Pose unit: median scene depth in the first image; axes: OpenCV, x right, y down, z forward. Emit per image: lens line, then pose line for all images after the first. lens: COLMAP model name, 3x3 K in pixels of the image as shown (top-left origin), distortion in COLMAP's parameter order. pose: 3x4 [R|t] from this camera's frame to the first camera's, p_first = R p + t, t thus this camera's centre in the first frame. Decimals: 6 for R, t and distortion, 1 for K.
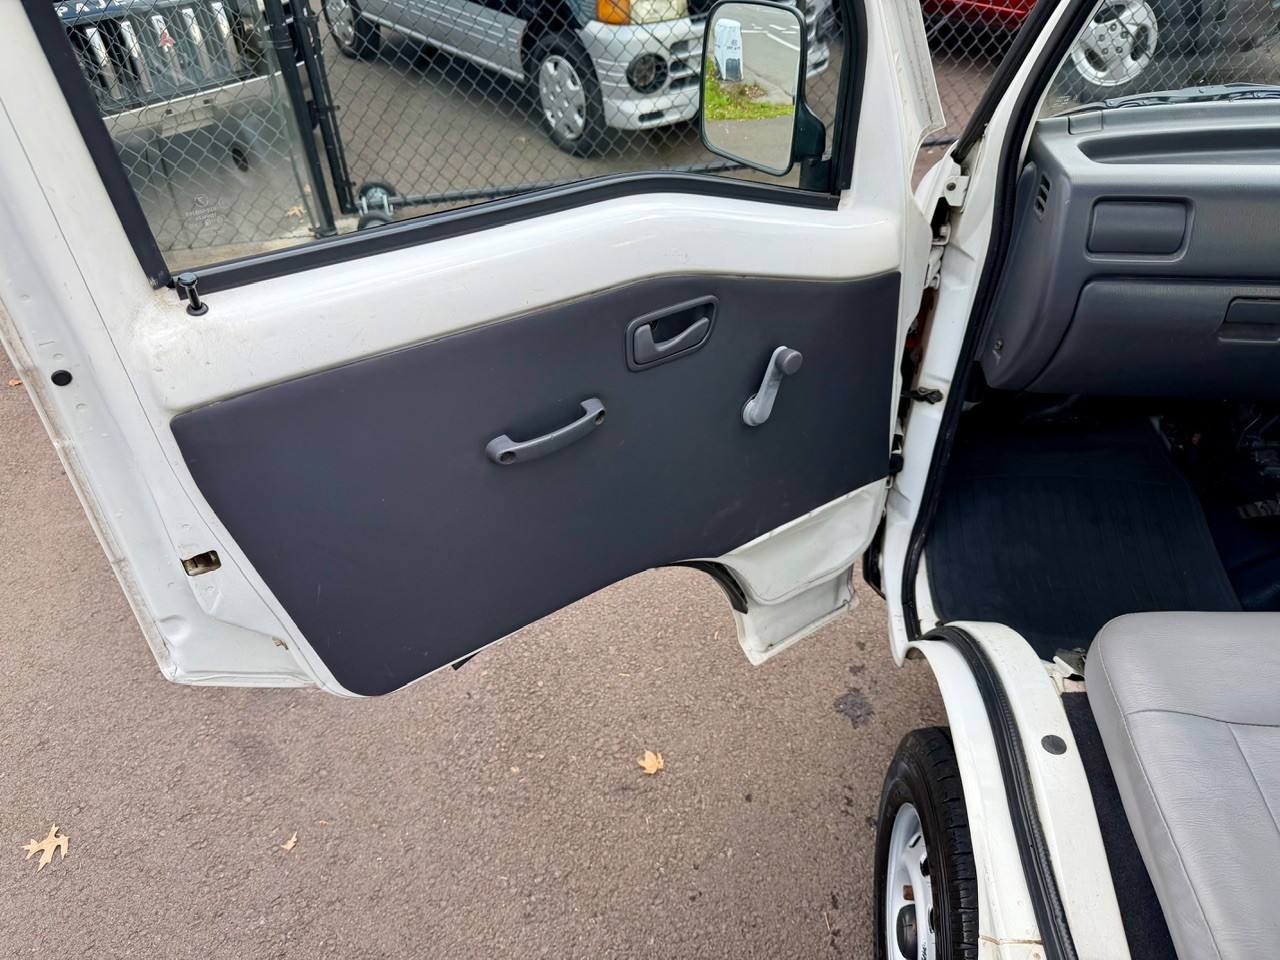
lens RADIAL K [[899.9, 0, 633.3], [0, 899.9, 483.3], [0, 0, 1]] dist [0.063414, -0.093842]
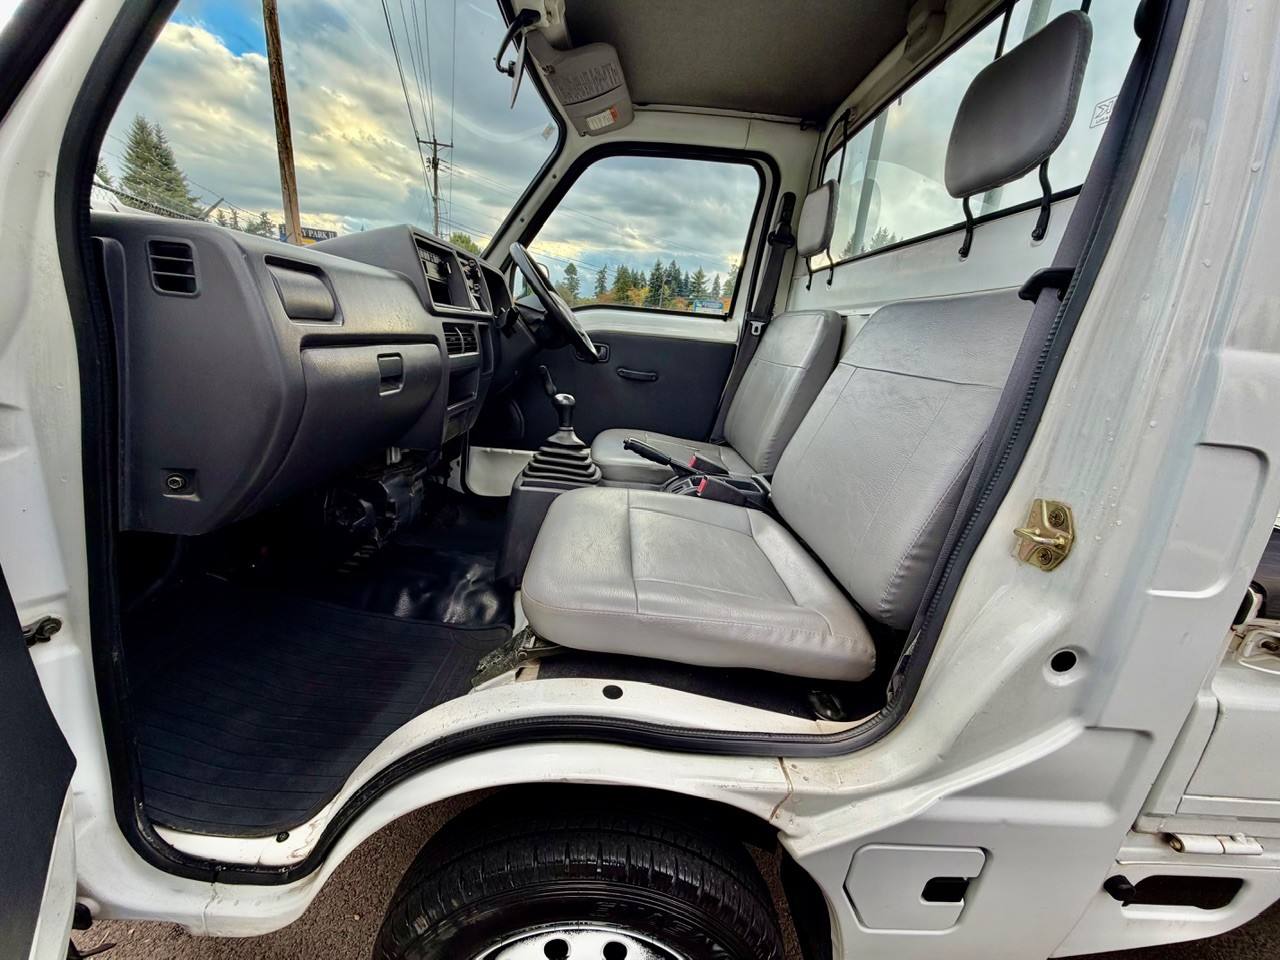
lens RADIAL K [[507.7, 0, 638.1], [0, 507.7, 478.2], [0, 0, 1]] dist [-0.000738, -0.000215]
pose [[-0.131903, -0.255961, 0.957646, -0.052567], [0.528328, 0.799277, 0.286402, -0.061312], [-0.838732, 0.543728, 0.029805, 0.564094]]
